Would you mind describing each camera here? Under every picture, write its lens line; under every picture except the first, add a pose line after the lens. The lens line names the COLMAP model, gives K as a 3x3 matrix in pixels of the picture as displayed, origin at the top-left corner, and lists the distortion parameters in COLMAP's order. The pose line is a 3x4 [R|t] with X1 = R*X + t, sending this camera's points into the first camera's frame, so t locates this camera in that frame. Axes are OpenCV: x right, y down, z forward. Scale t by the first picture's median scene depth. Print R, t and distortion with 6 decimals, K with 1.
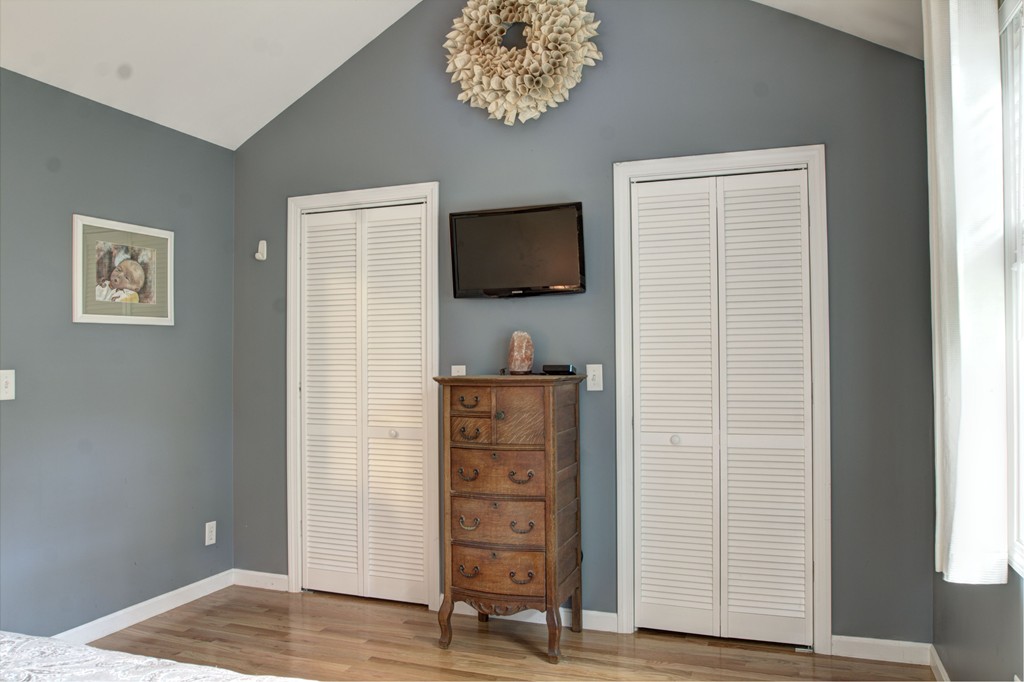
lens RADIAL K [[765.8, 0, 511.3], [0, 765.8, 338.3], [0, 0, 1]] dist [-0.077284, 0.058947]
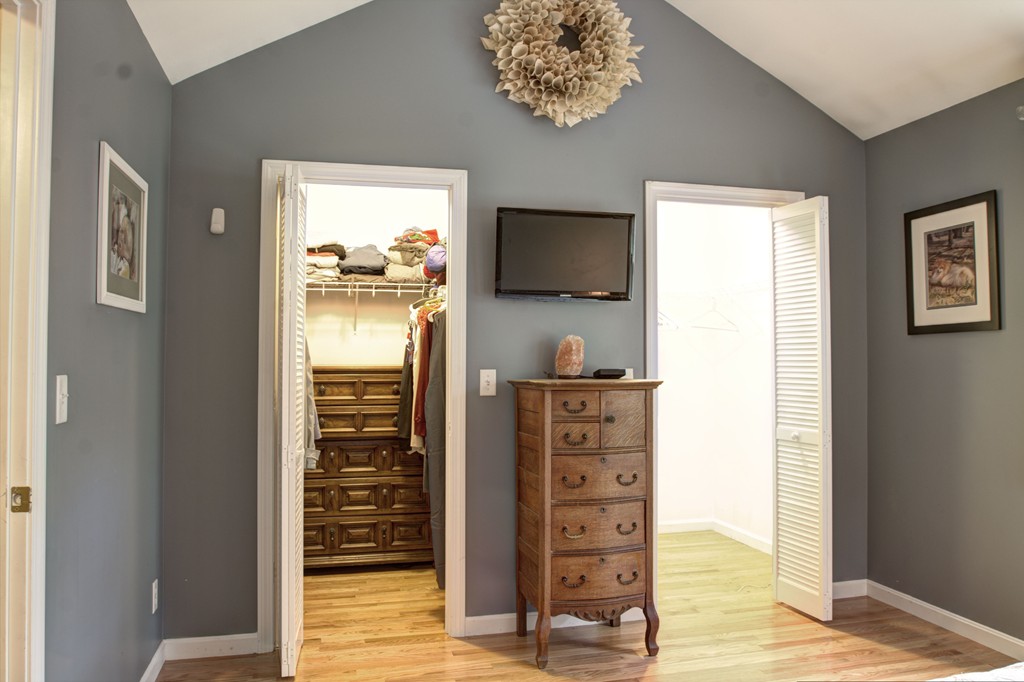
lens RADIAL K [[765.8, 0, 511.3], [0, 765.8, 338.3], [0, 0, 1]] dist [-0.077284, 0.058947]
pose [[0.813767, 0.024890, 0.580658, -0.689642], [-0.020723, 0.999690, -0.013808, 0.011487], [-0.580821, -0.000797, 0.814031, 0.256996]]
